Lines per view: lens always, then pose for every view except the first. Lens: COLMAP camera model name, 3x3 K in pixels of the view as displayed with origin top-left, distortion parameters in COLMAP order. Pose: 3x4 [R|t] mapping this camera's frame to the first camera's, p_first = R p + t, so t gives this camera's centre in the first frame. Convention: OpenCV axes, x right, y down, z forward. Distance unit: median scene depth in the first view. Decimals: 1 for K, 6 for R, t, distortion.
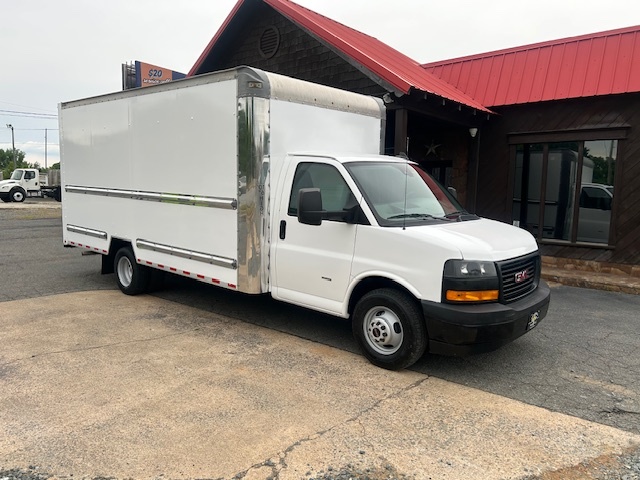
lens RADIAL K [[484.0, 0, 326.8], [0, 484.0, 238.5], [0, 0, 1]] dist [0.033937, -0.021672]
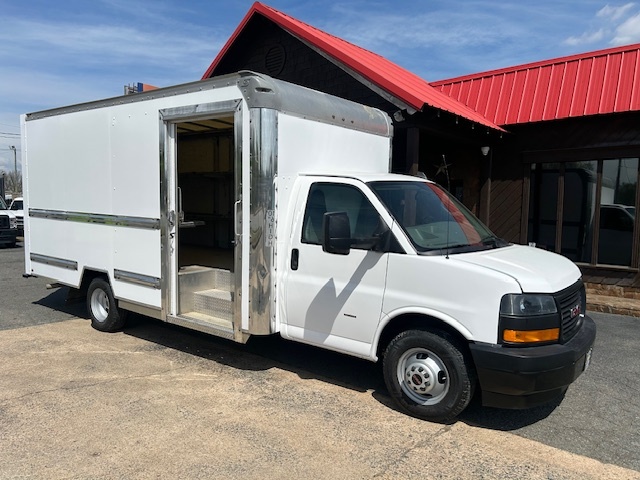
lens RADIAL K [[484.0, 0, 319.9], [0, 484.0, 241.4], [0, 0, 1]] dist [0.033937, -0.021672]
pose [[0.999923, -0.003358, -0.011916, -0.032472], [0.002923, 0.999333, -0.036400, -0.011579], [0.012030, 0.036363, 0.999266, 0.080664]]
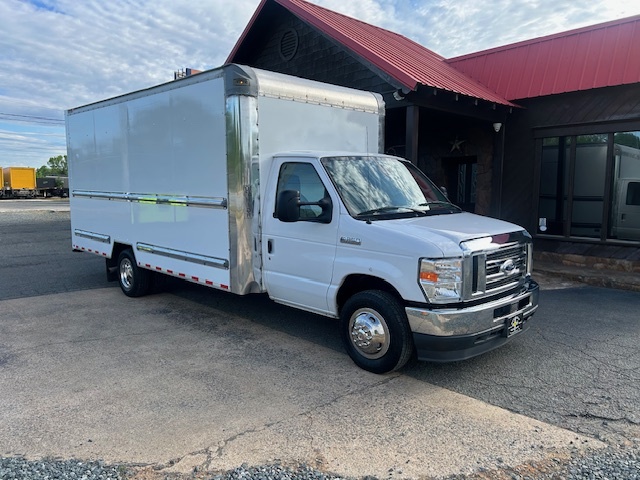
lens RADIAL K [[484.0, 0, 330.9], [0, 484.0, 240.1], [0, 0, 1]] dist [0.033937, -0.021672]
pose [[0.993444, -0.003794, -0.114256, 0.170509], [0.004307, 0.999982, 0.004241, 0.002863], [0.114238, -0.004706, 0.993442, -0.005220]]
